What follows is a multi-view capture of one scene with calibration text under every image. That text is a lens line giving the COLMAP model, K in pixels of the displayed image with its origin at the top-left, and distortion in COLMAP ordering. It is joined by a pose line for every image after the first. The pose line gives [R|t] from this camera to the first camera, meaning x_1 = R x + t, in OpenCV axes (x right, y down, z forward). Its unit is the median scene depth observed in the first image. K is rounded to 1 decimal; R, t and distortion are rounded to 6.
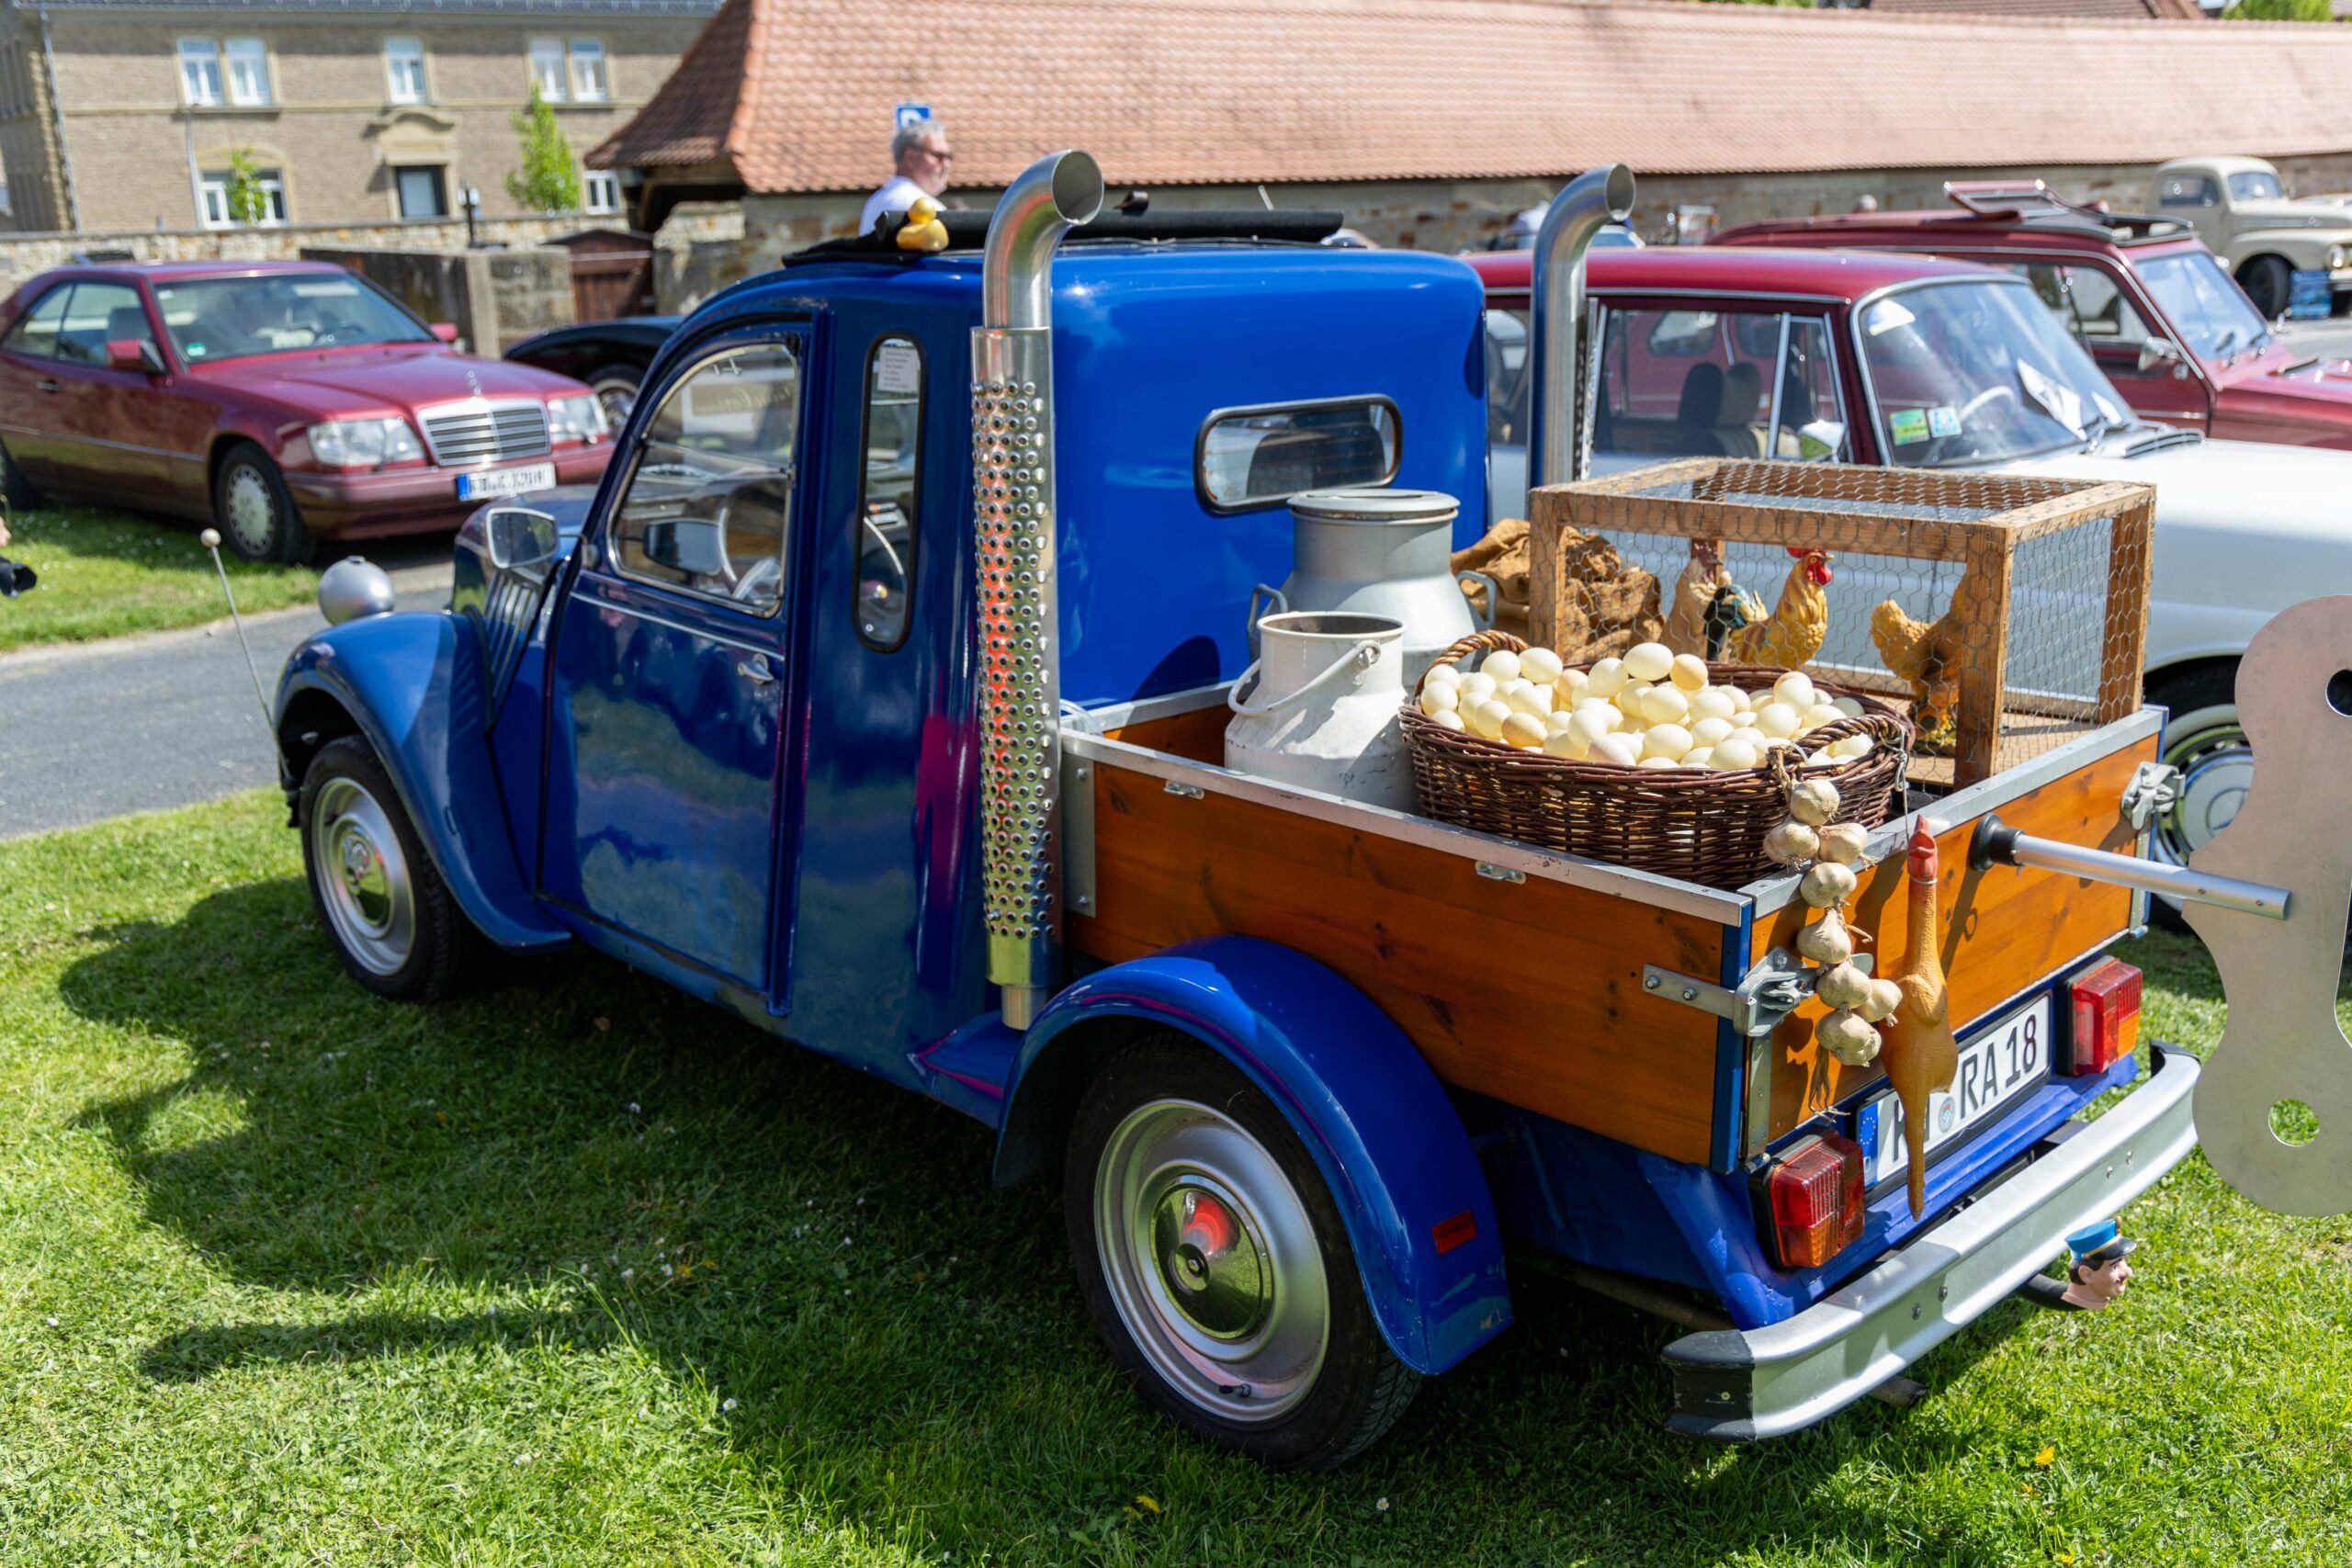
lens RADIAL K [[2125.0, 0, 1176.0], [0, 2125.0, 784.0], [0, 0, 1]] dist [0.003423, -0.000379]
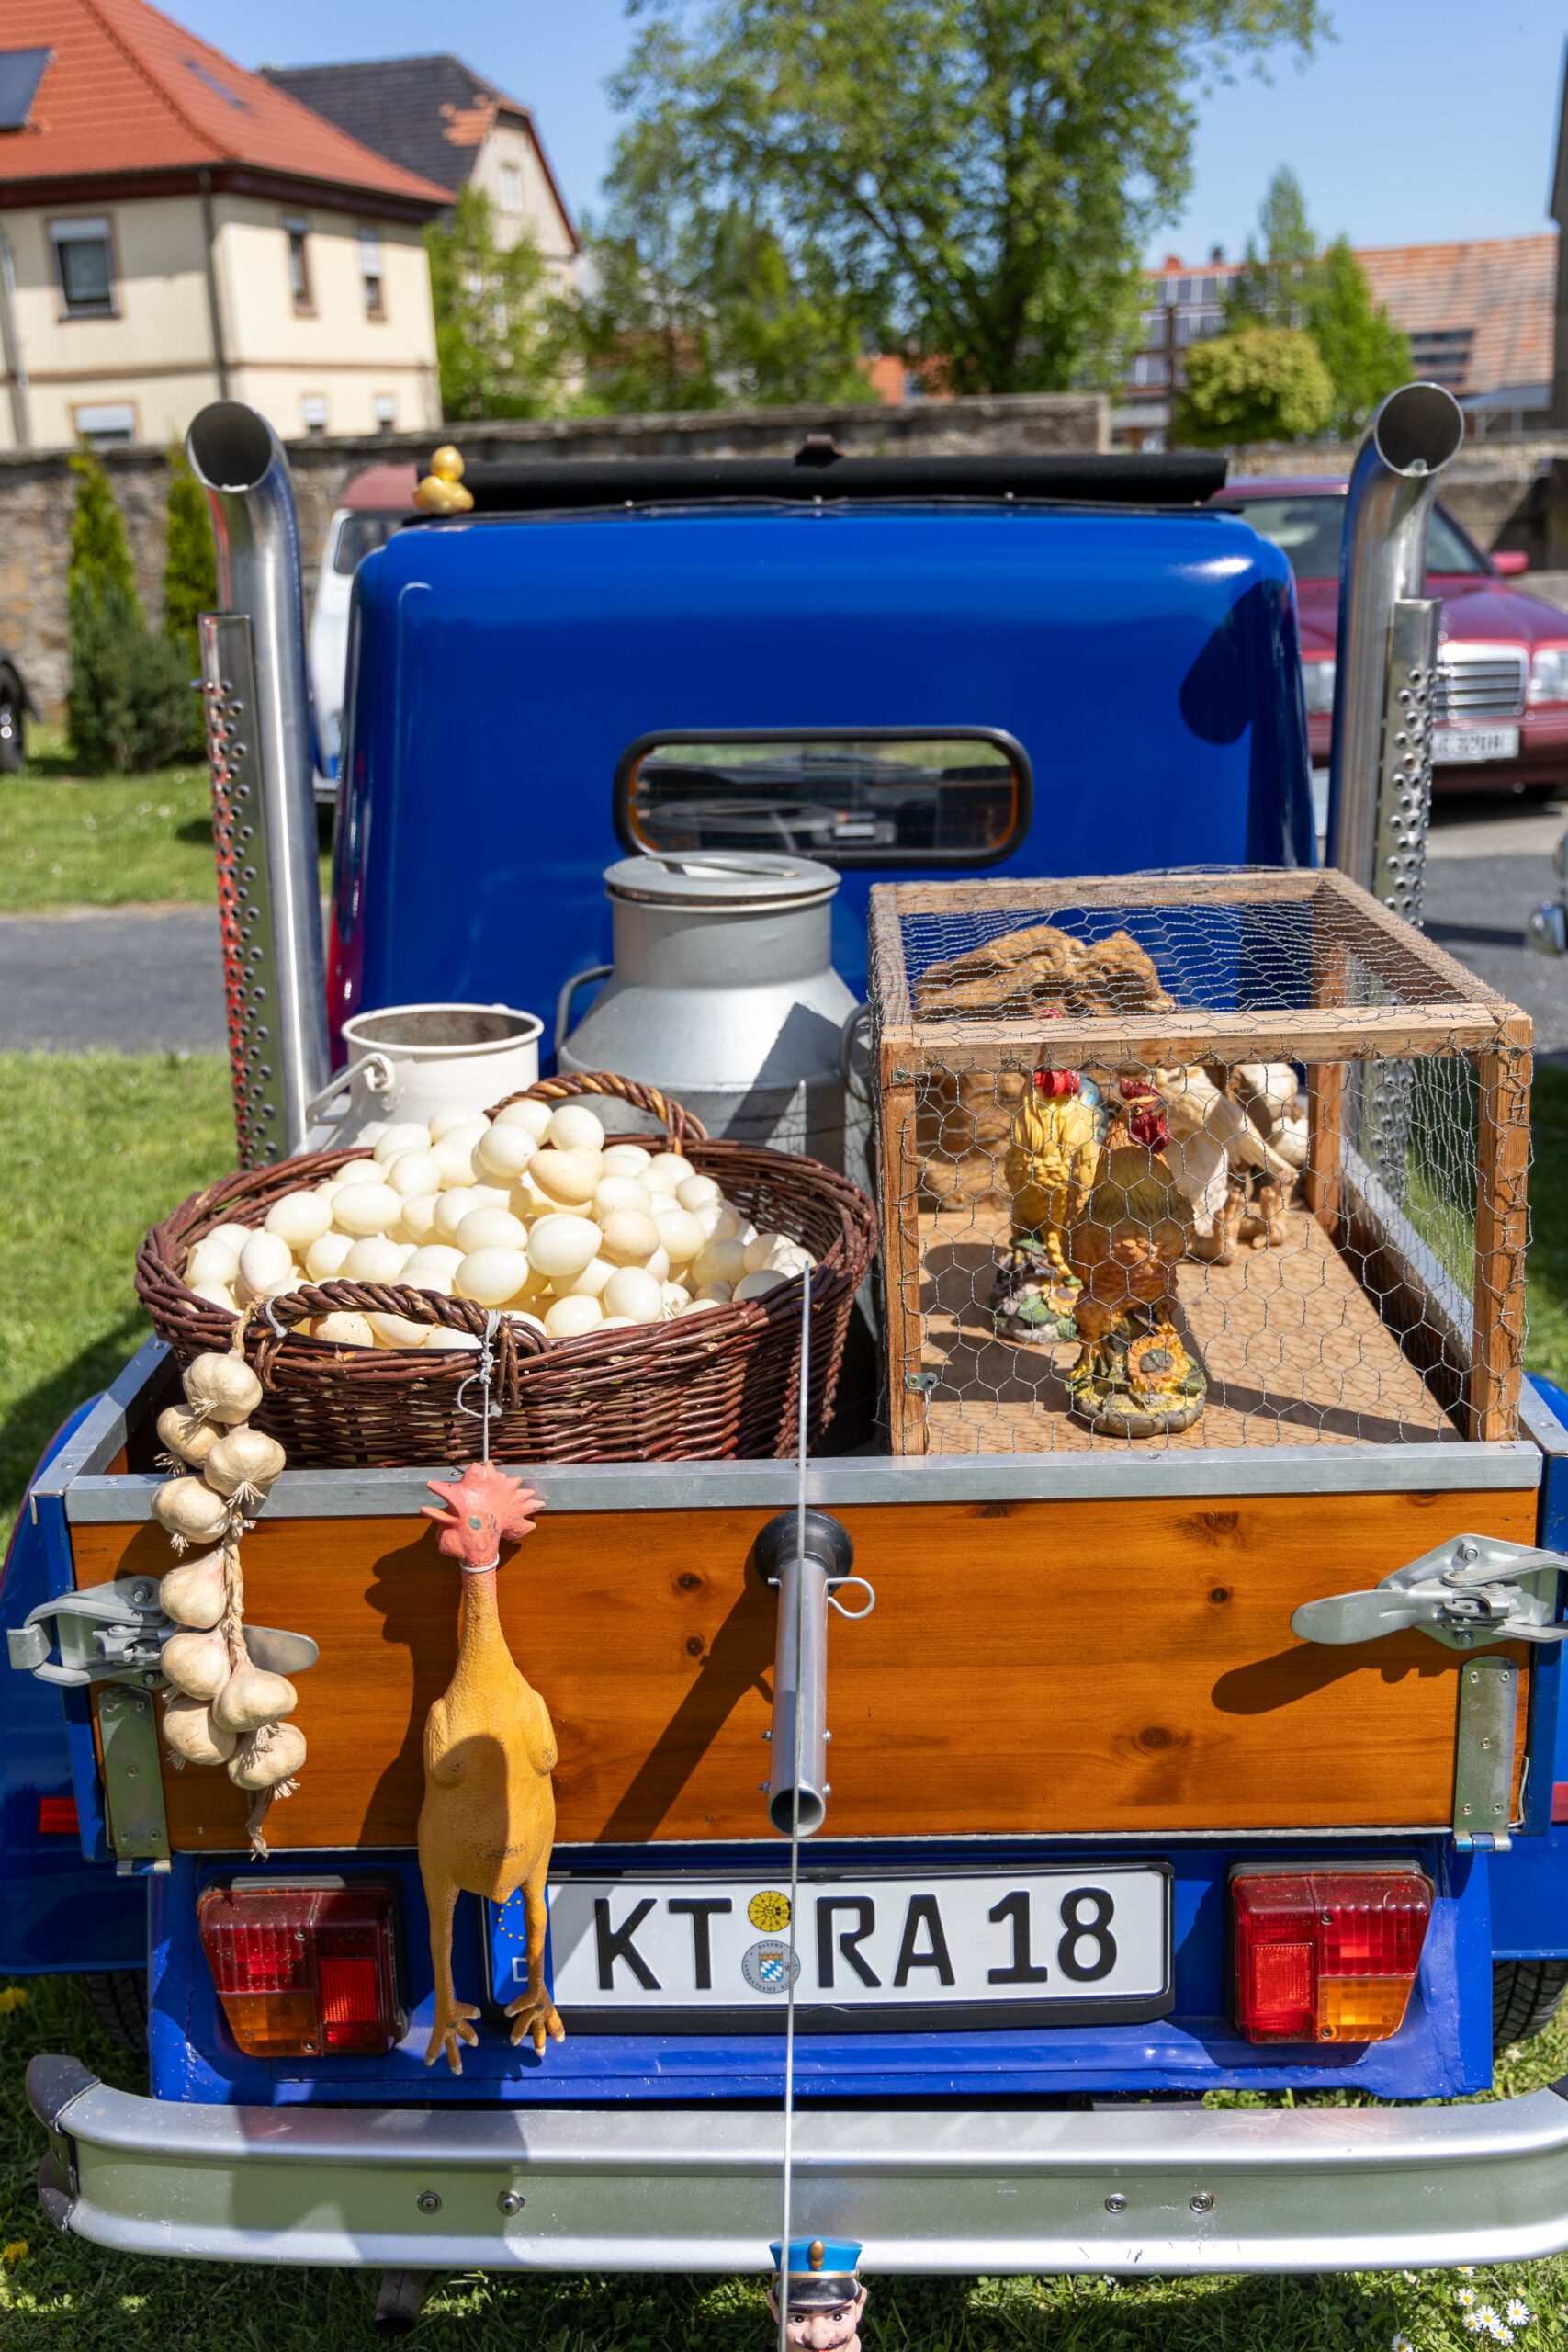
lens RADIAL K [[2414.7, 0, 784.0], [0, 2414.7, 1176.0], [0, 0, 1]] dist [0.007529, 0.009533]
pose [[0.705698, 0.205661, -0.678007, 0.749143], [-0.175633, 0.977855, 0.113808, -0.141055], [0.686398, 0.038766, 0.726192, 0.457212]]
